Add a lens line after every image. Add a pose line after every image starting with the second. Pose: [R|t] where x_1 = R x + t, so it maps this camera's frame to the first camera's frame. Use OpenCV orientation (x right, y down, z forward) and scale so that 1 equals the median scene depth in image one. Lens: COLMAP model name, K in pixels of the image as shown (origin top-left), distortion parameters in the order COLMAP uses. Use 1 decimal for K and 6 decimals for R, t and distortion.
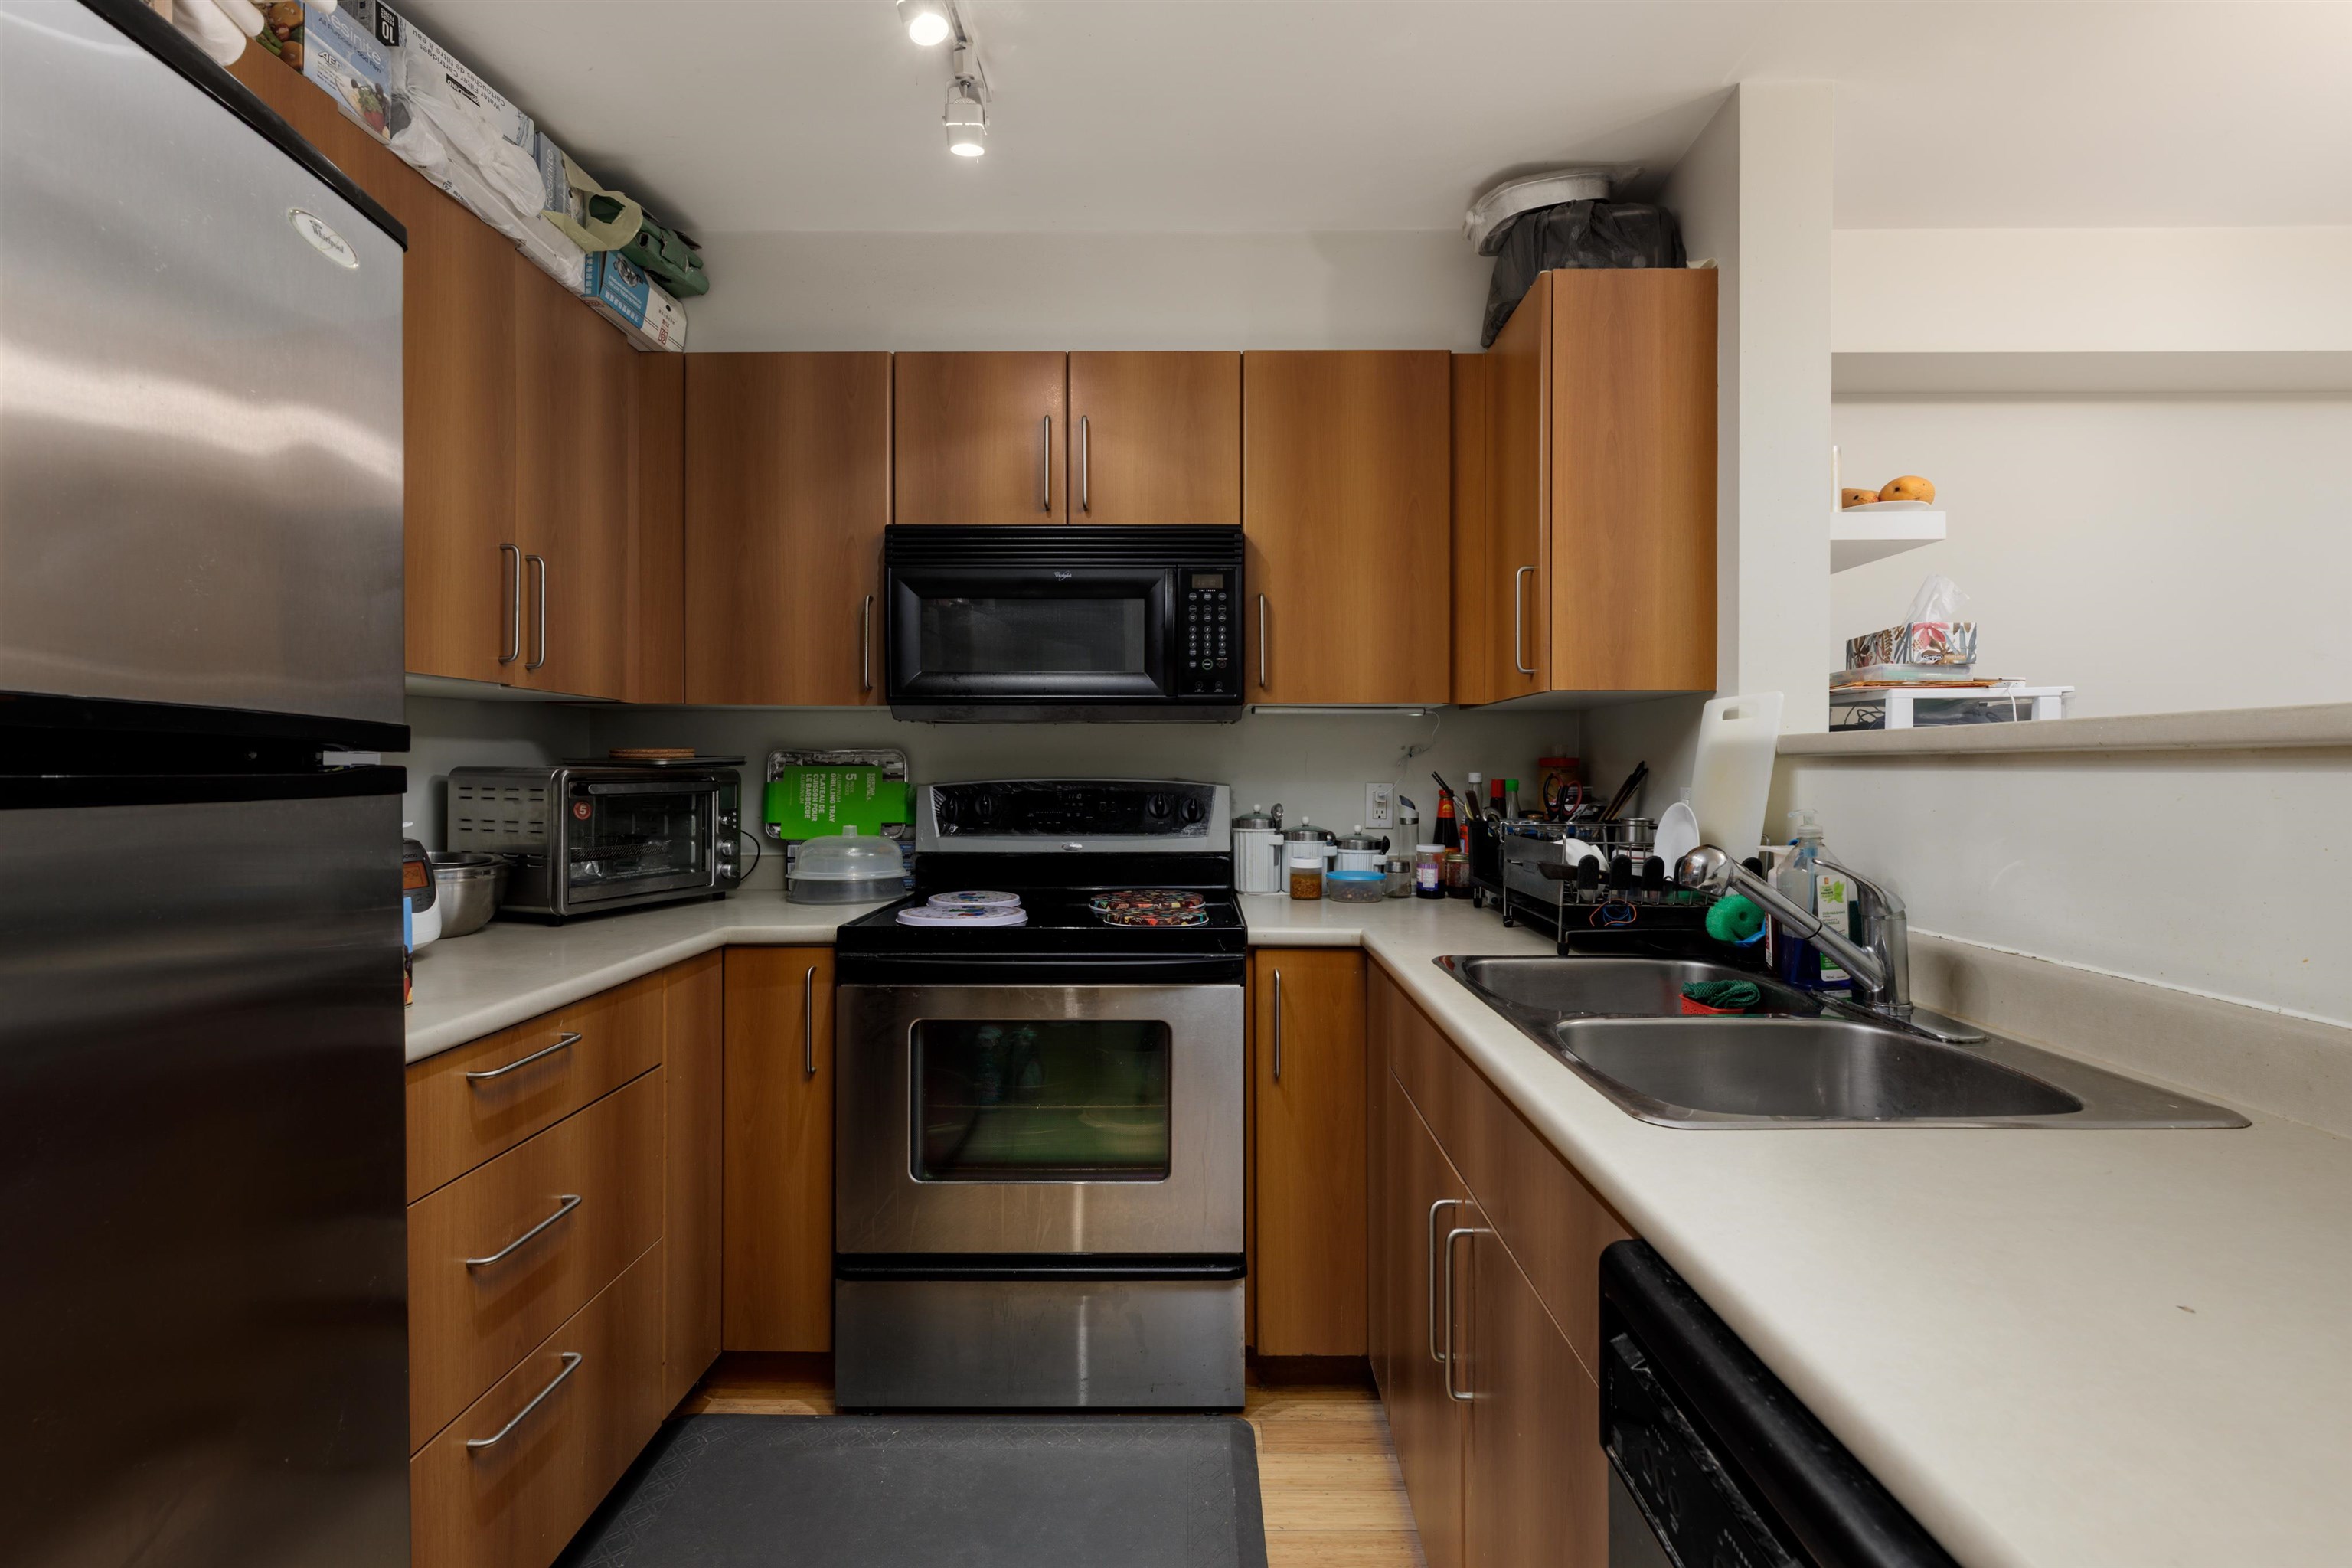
lens RADIAL K [[1017.0, 0, 1180.8], [0, 1017.0, 777.5], [0, 0, 1]] dist [-0.002089, 0.000392]
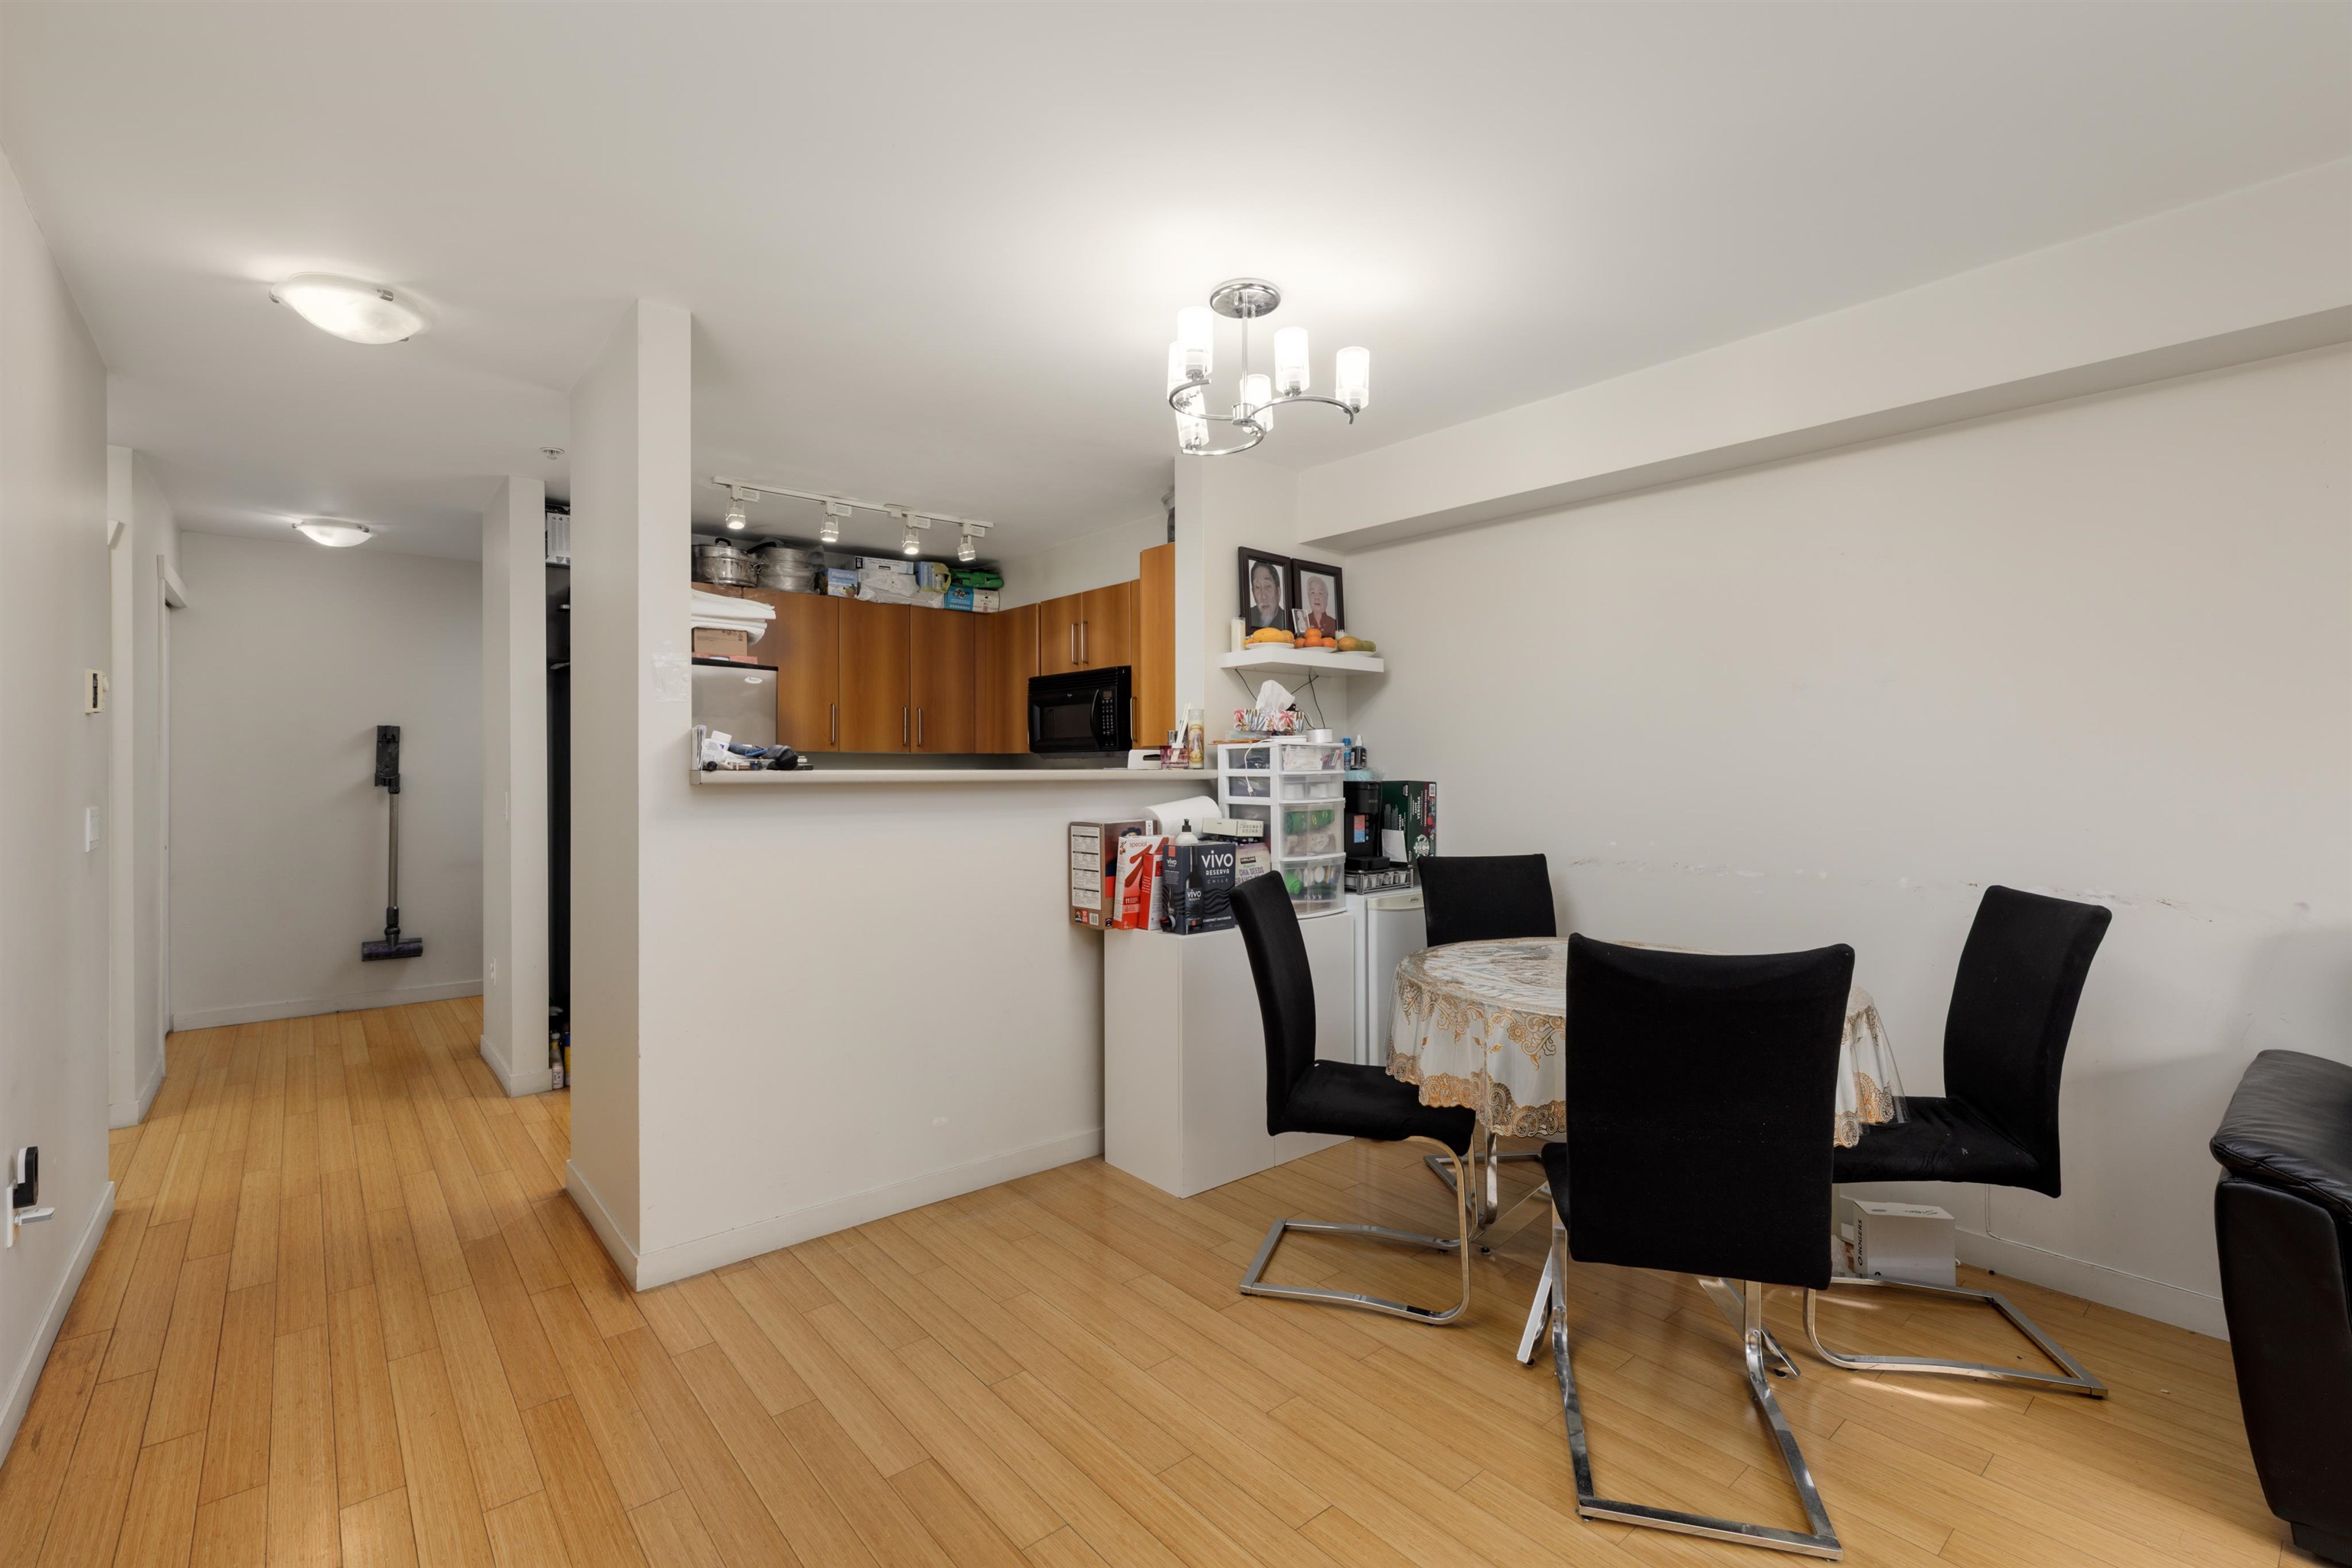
lens RADIAL K [[1017.0, 0, 1183.6], [0, 1017.0, 771.9], [0, 0, 1]] dist [-0.002089, 0.000392]
pose [[0.658020, -0.004929, -0.752984, 1.693245], [0.001021, 0.999983, -0.005653, -0.019722], [0.752999, 0.002951, 0.658015, -0.270800]]
